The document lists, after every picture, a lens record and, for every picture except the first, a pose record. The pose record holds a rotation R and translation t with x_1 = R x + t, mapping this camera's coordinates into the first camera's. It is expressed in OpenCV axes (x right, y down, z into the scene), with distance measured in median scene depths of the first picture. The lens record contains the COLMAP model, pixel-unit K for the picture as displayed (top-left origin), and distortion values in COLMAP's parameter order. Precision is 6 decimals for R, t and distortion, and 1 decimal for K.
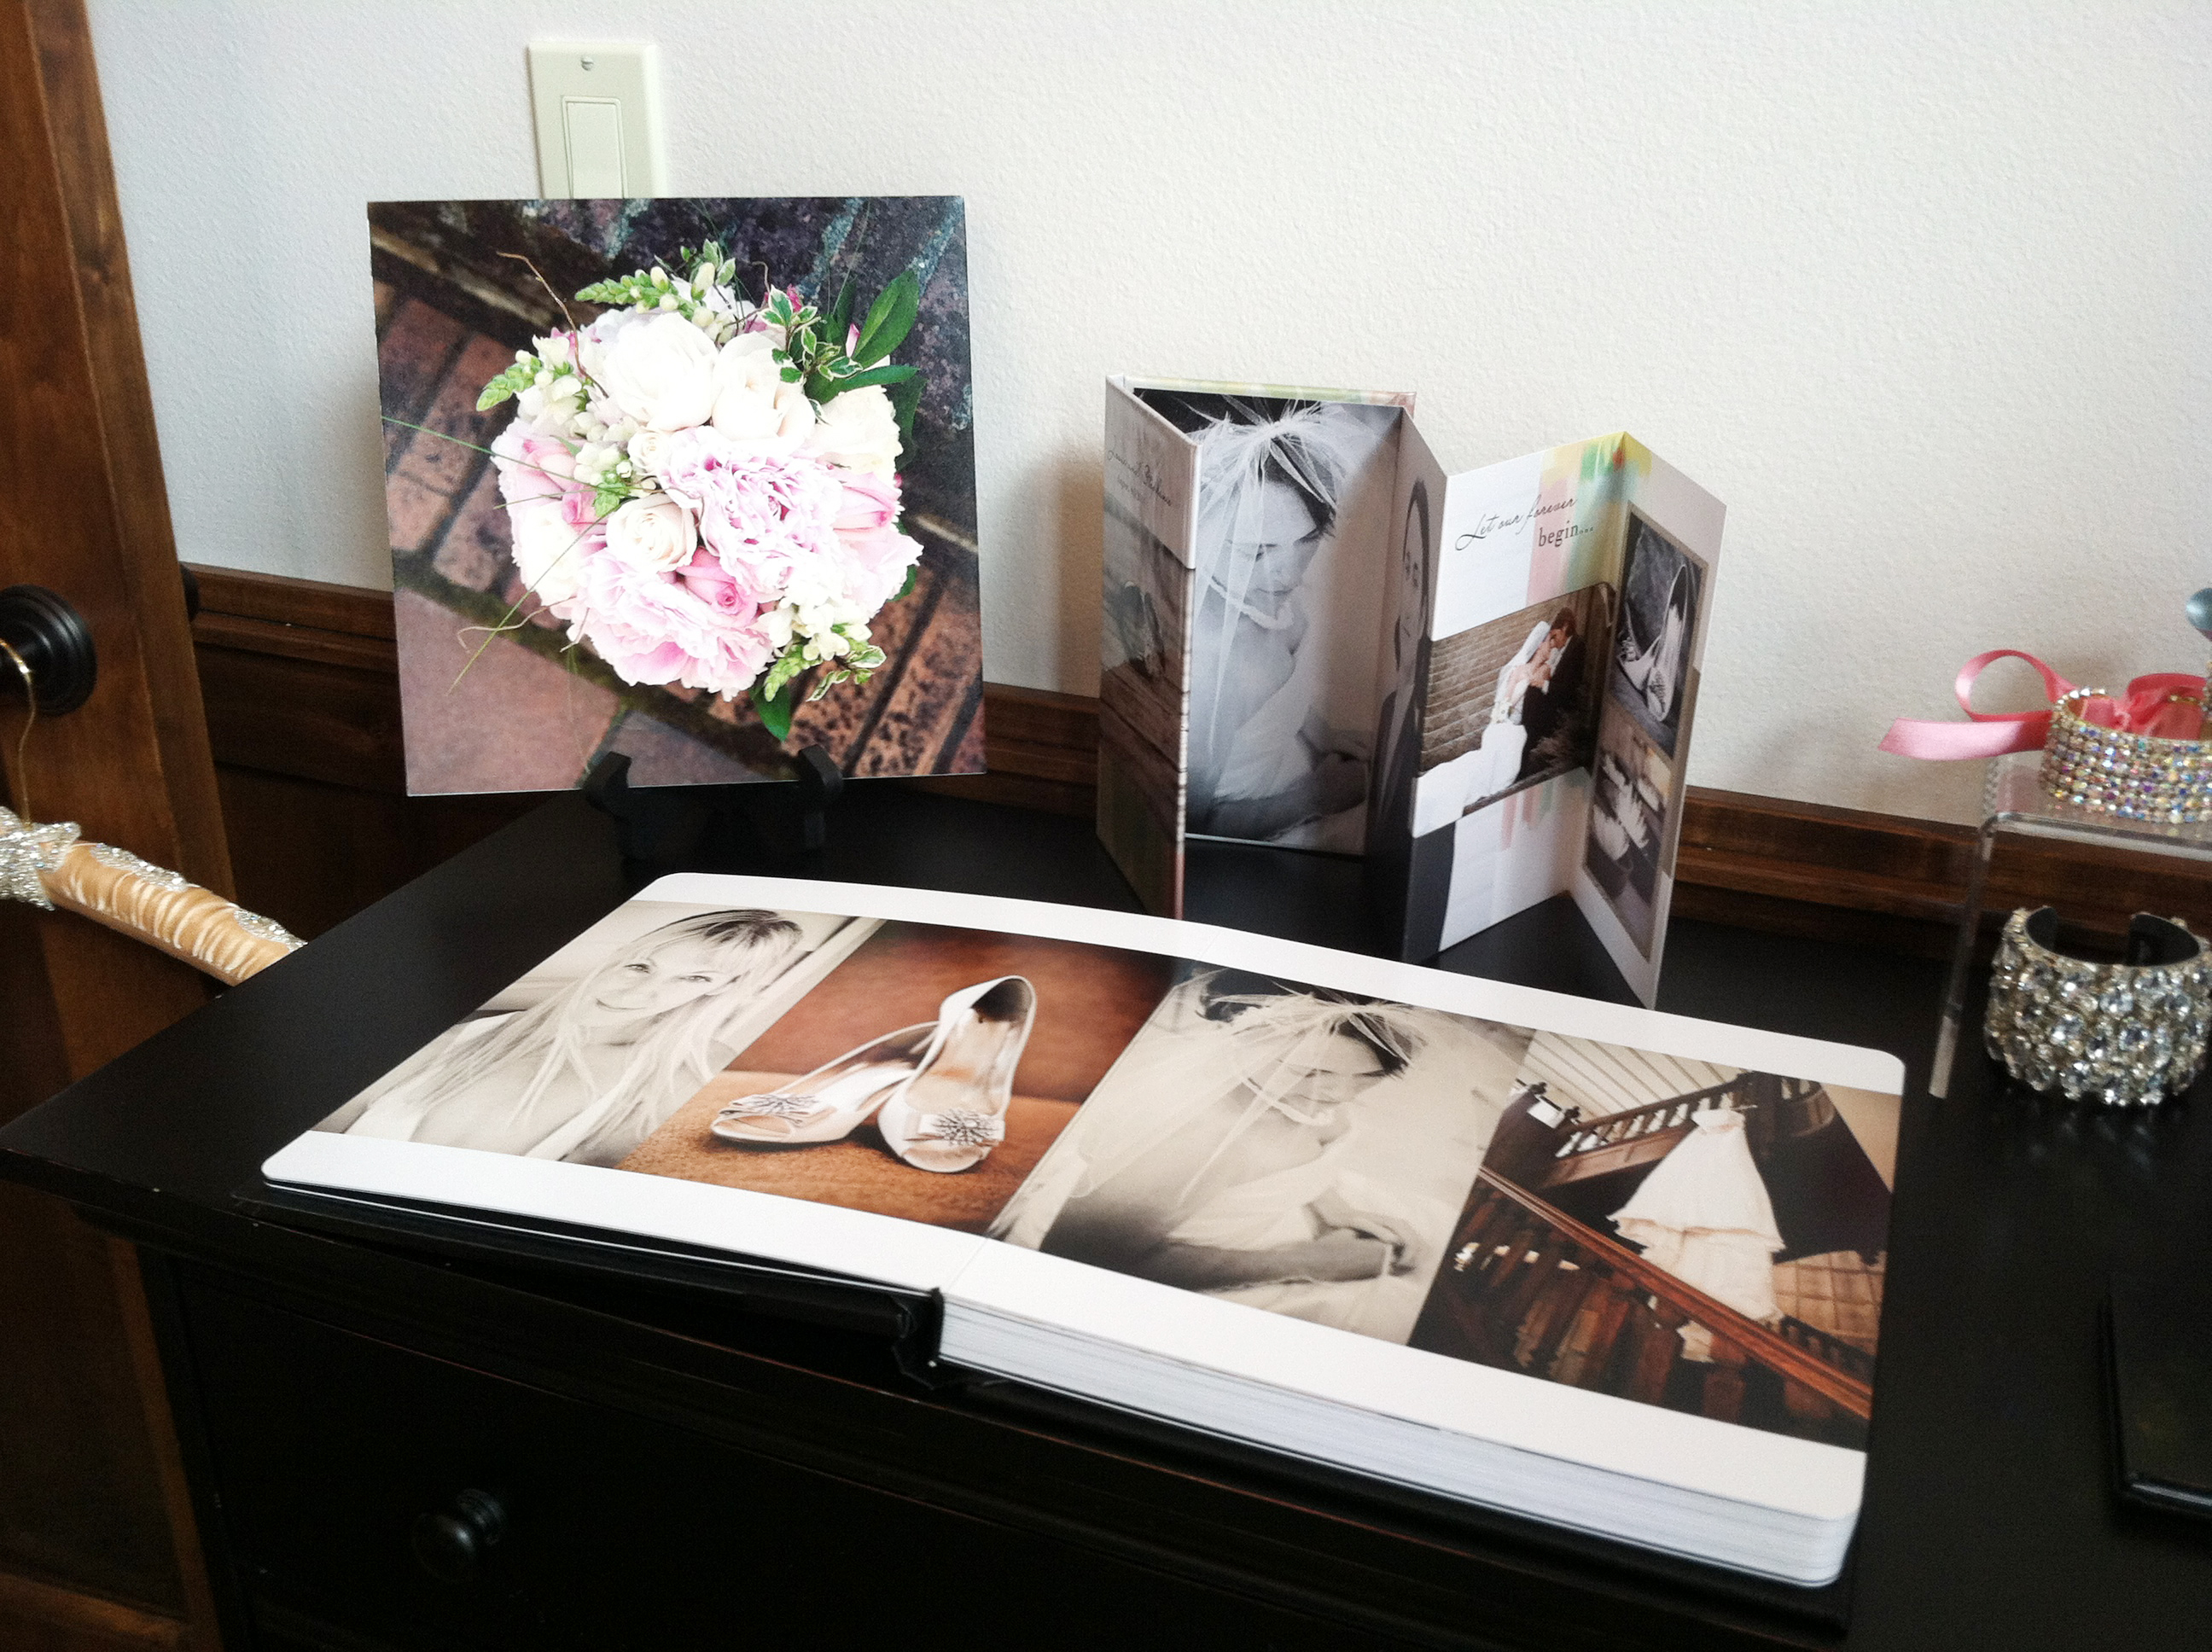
lens RADIAL K [[2062.8, 0, 1101.1], [0, 2062.8, 833.0], [0, 0, 1]] dist [0.144214, -0.470040]
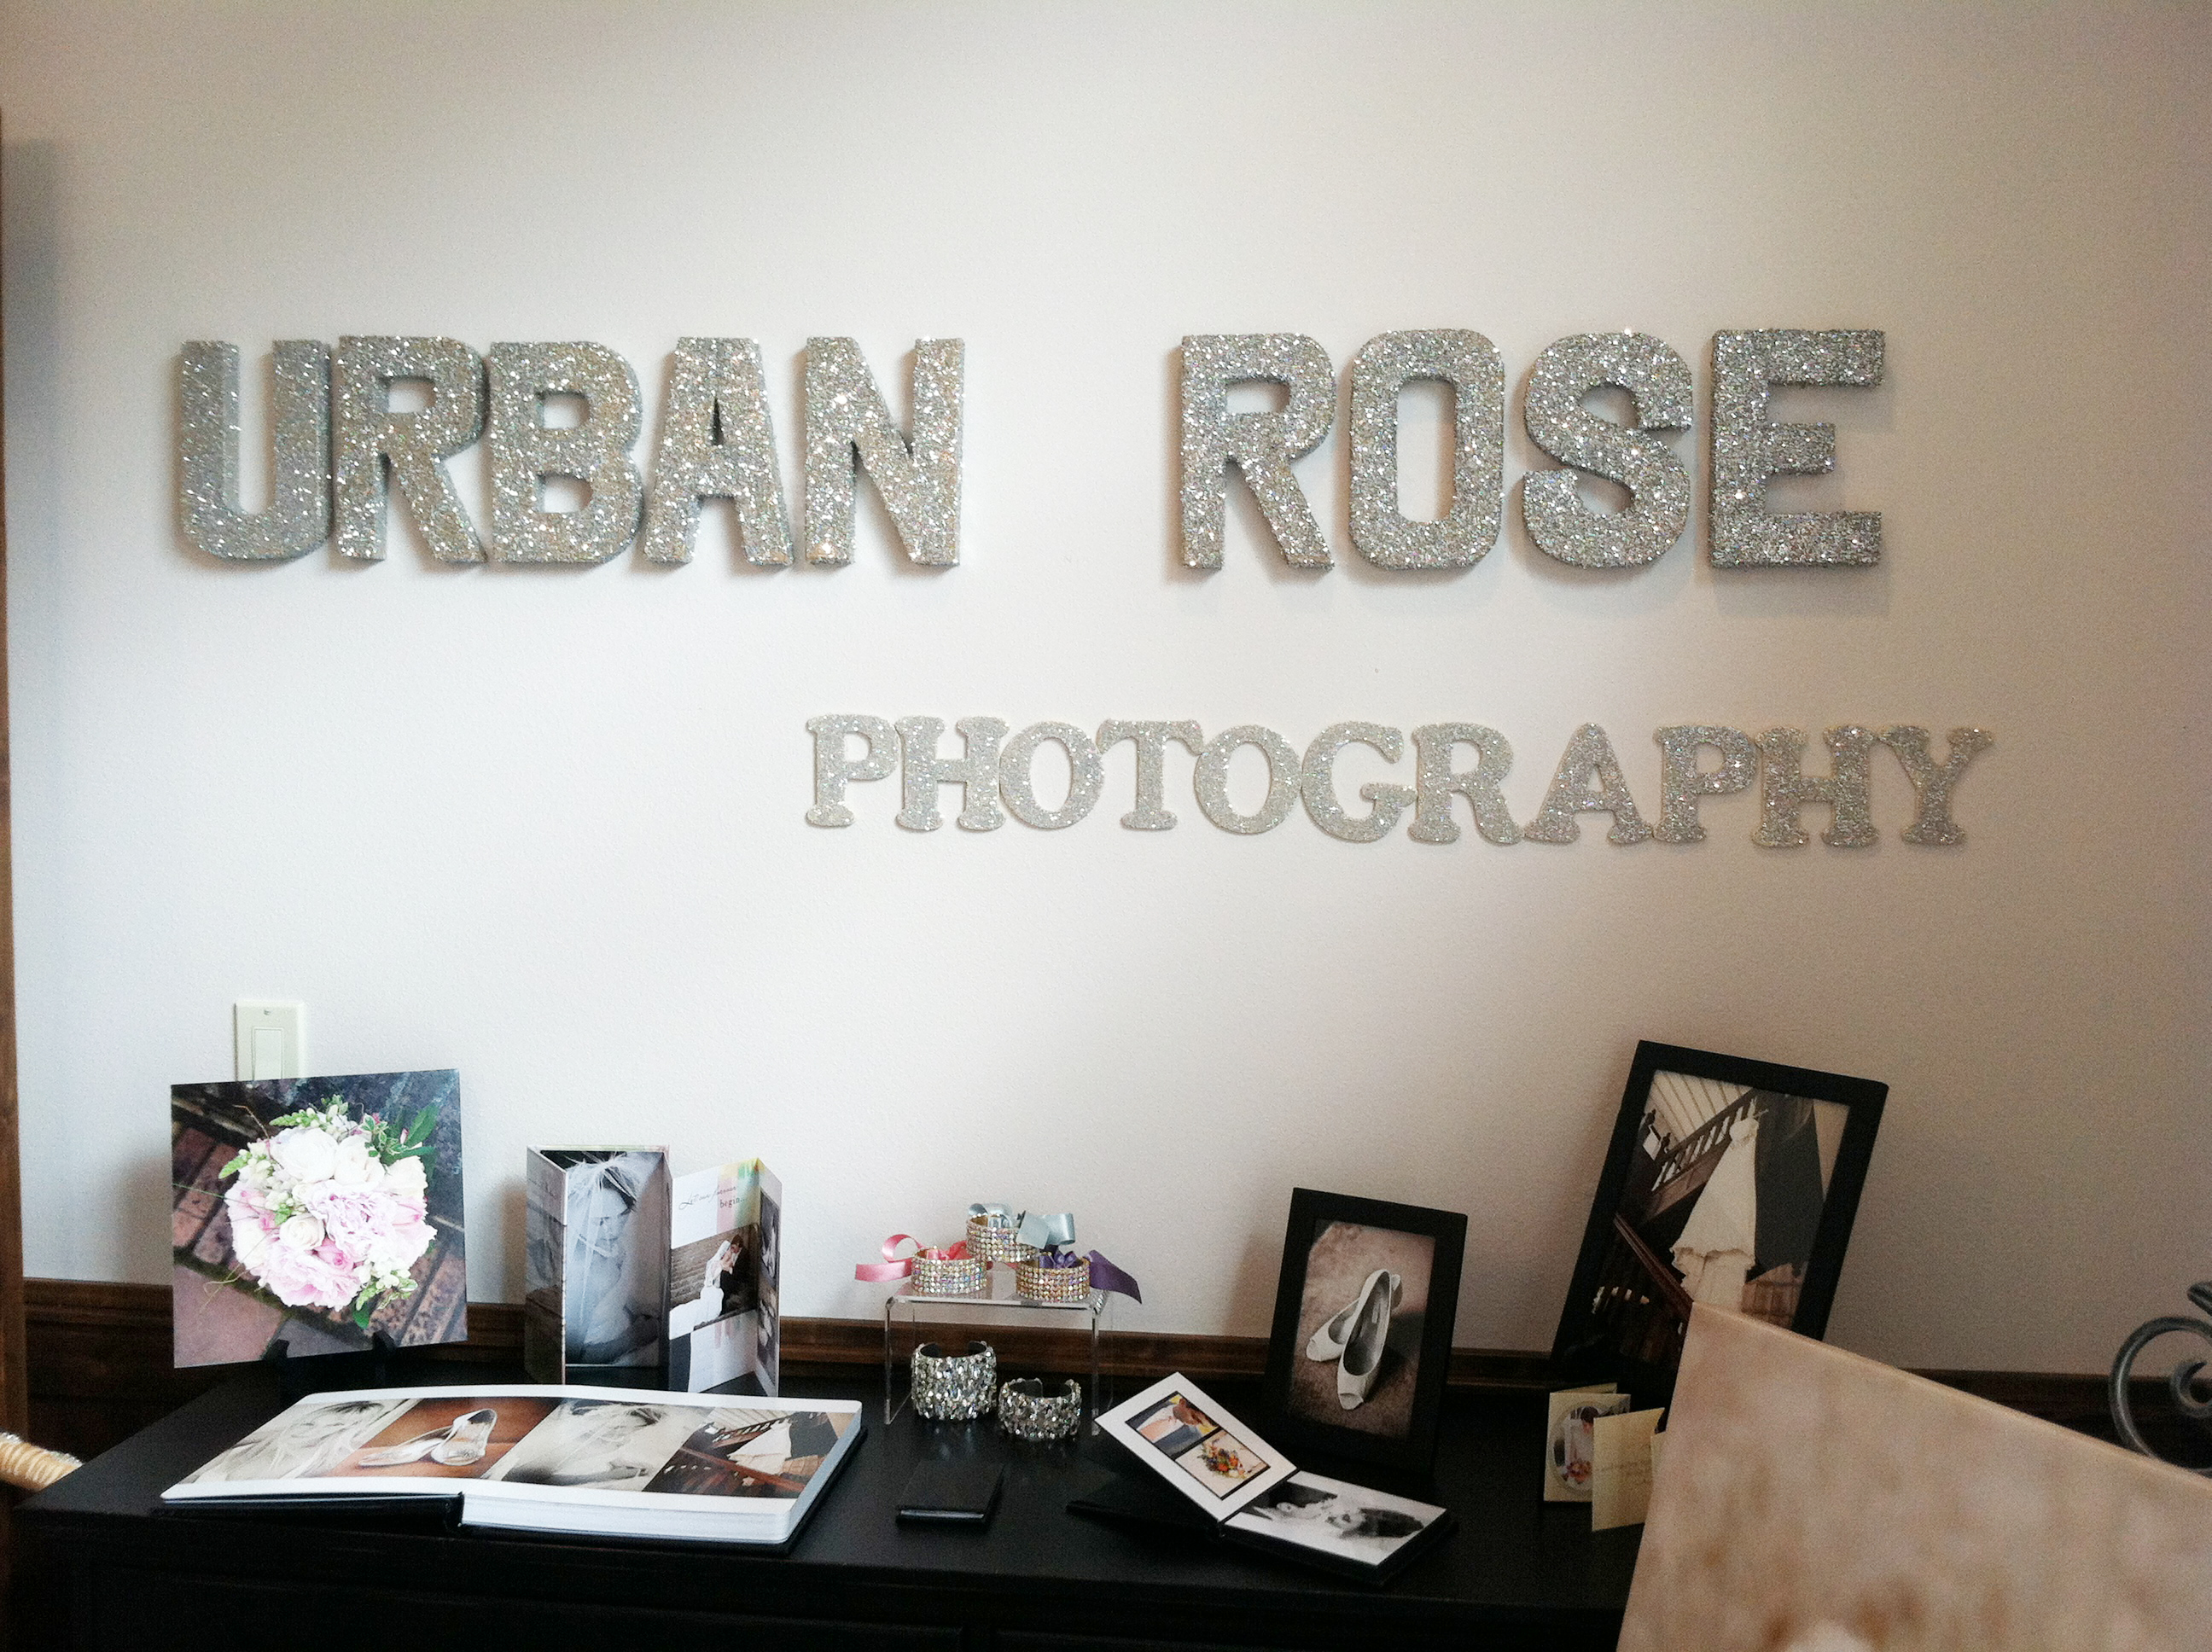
lens RADIAL K [[2062.8, 0, 1101.1], [0, 2062.8, 833.0], [0, 0, 1]] dist [0.144214, -0.470040]
pose [[0.964809, -0.013023, 0.262627, 0.013892], [0.103503, 0.936954, -0.333774, 0.267032], [-0.241723, 0.349211, 0.905330, -1.252103]]
